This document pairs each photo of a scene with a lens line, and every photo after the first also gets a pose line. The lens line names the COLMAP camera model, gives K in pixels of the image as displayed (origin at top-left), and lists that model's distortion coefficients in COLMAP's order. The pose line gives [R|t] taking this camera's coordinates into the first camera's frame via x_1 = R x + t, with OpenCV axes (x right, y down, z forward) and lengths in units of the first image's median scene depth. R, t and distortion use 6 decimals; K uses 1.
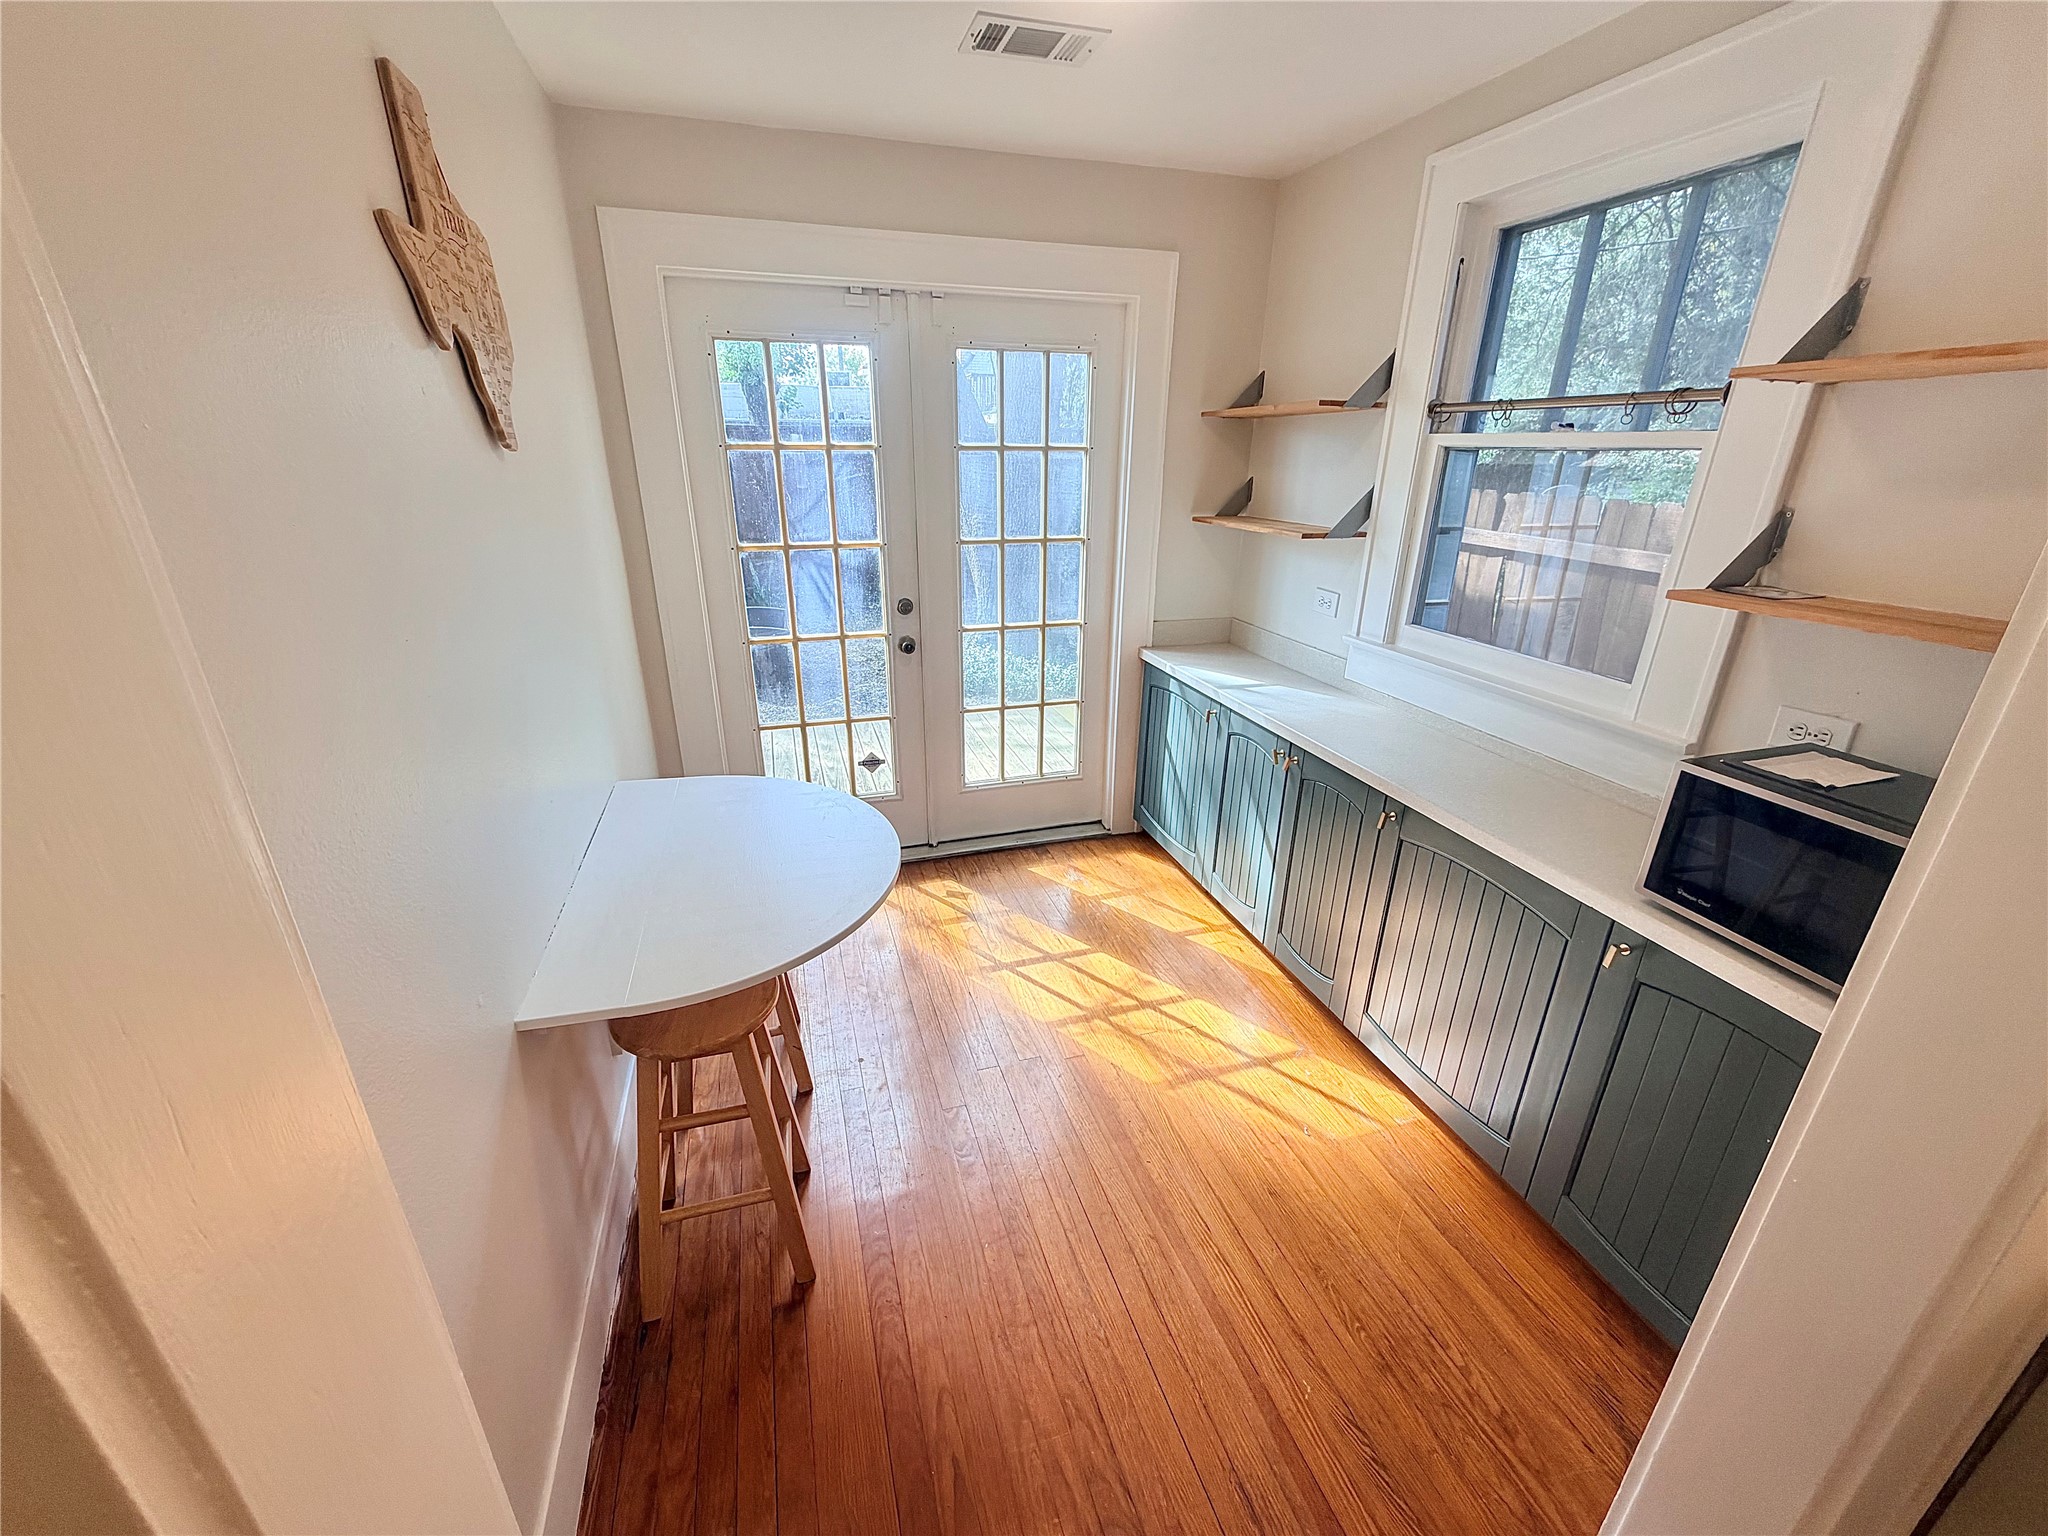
lens RADIAL K [[815.0, 0, 1024.6], [0, 815.0, 775.5], [0, 0, 1]] dist [-0.001071, 0.001682]
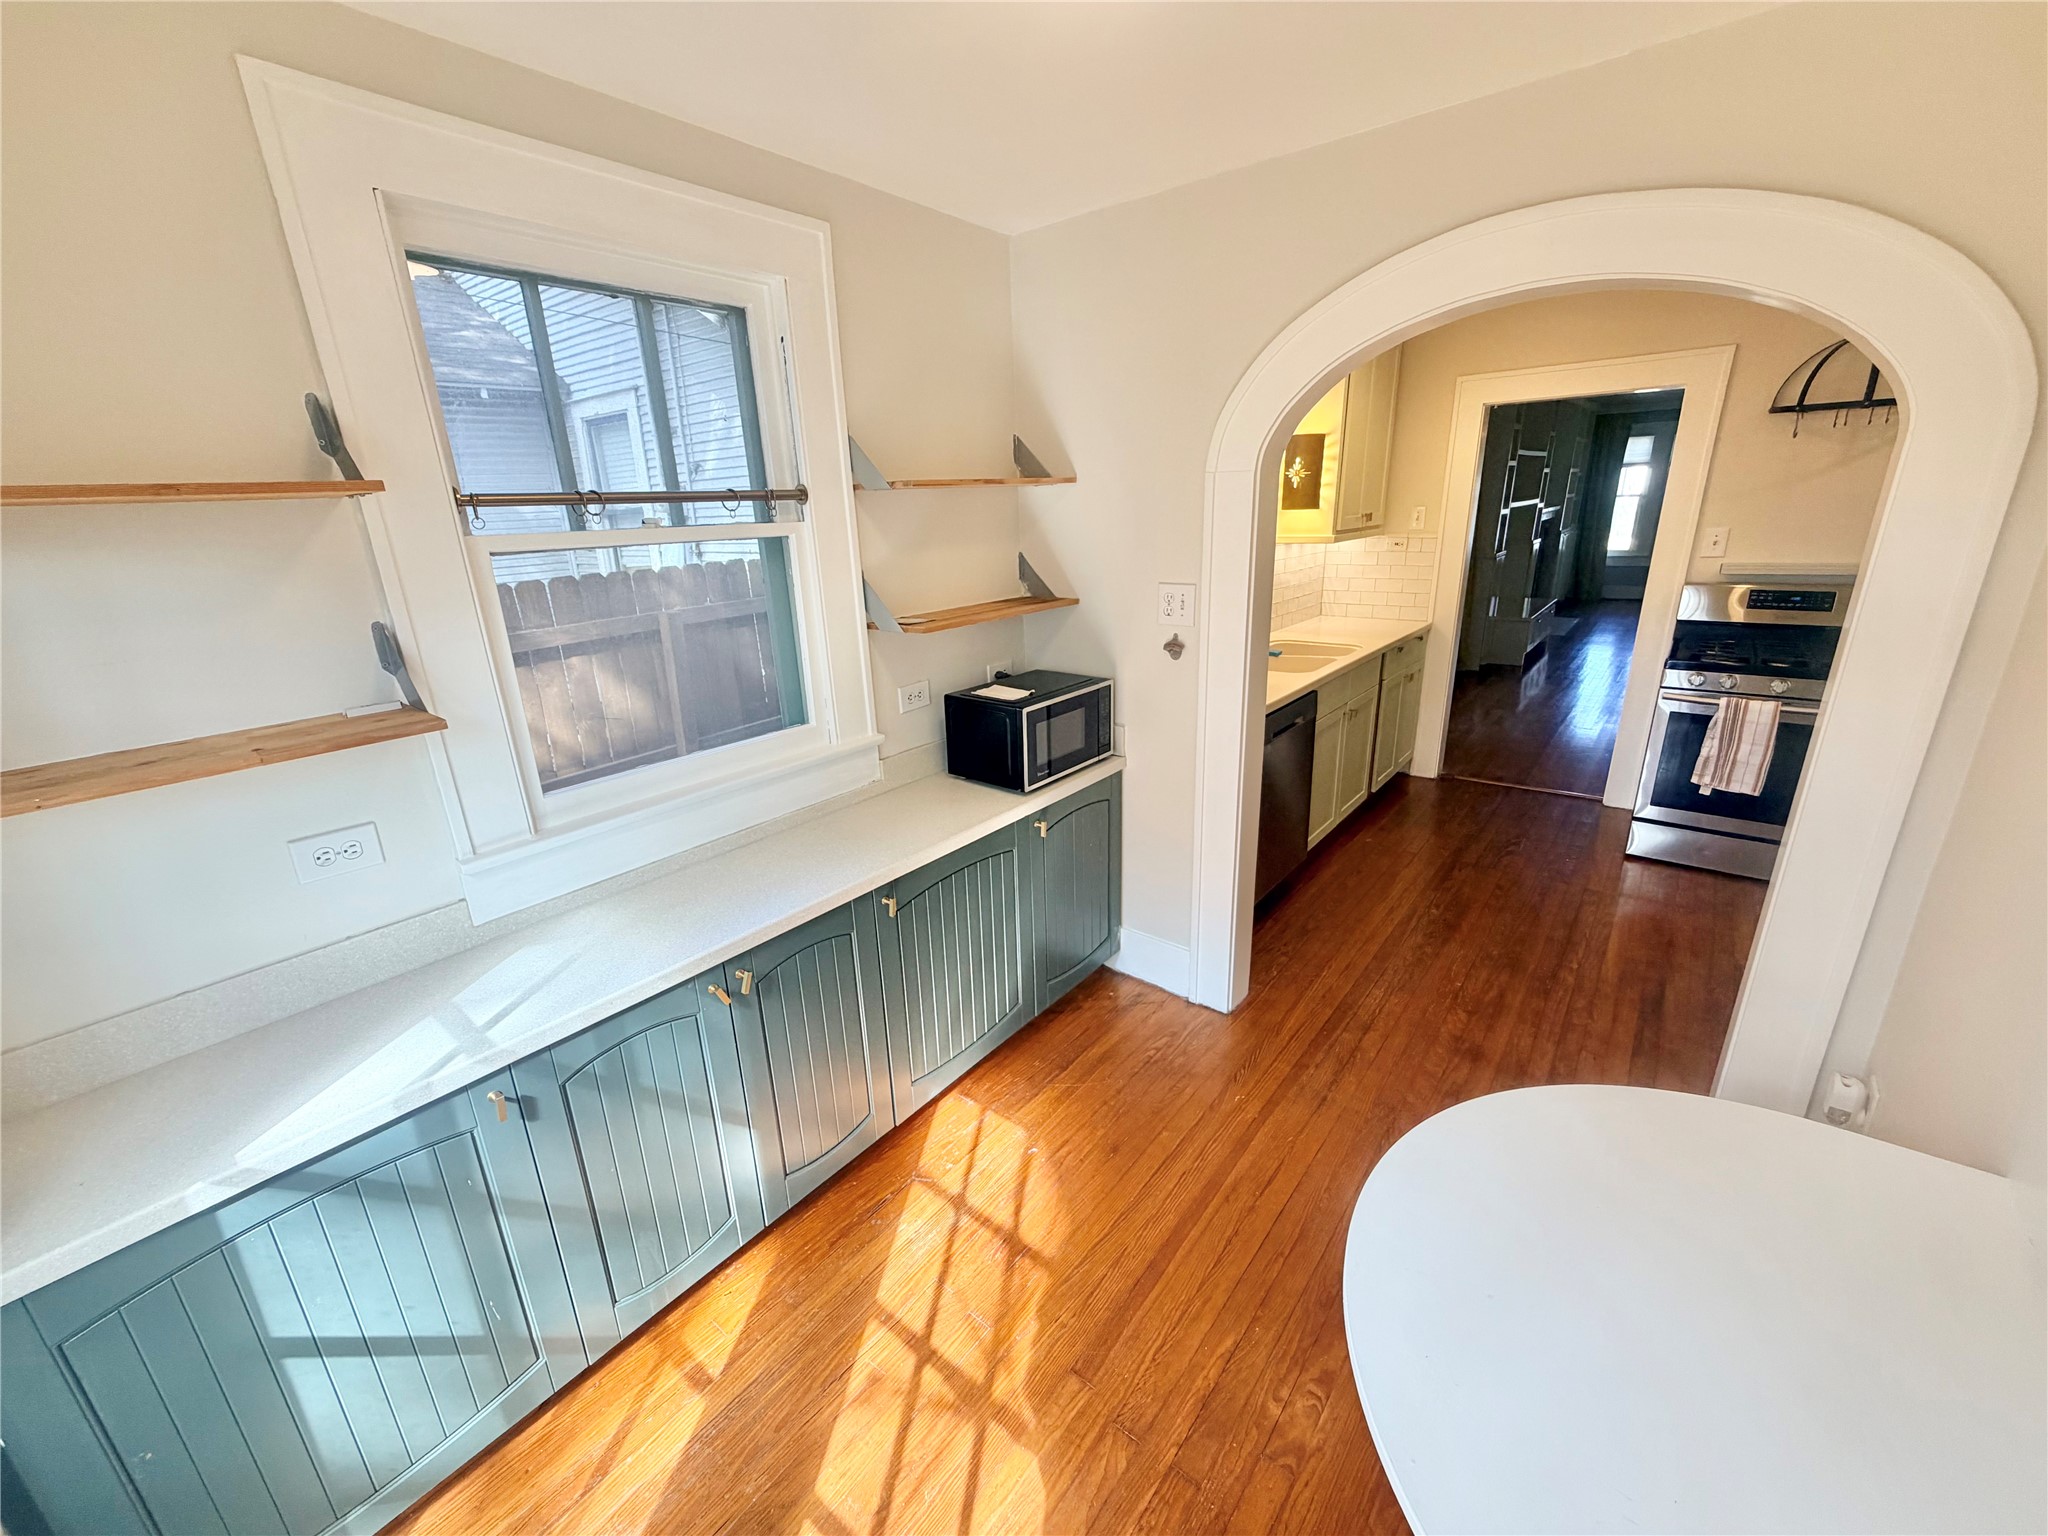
lens RADIAL K [[815.0, 0, 1025.1], [0, 815.0, 768.3], [0, 0, 1]] dist [-0.001071, 0.001682]
pose [[-0.561323, -0.244428, 0.790677, -0.350166], [0.331188, 0.809210, 0.485277, -0.458700], [-0.758439, 0.534260, -0.373277, 1.050914]]
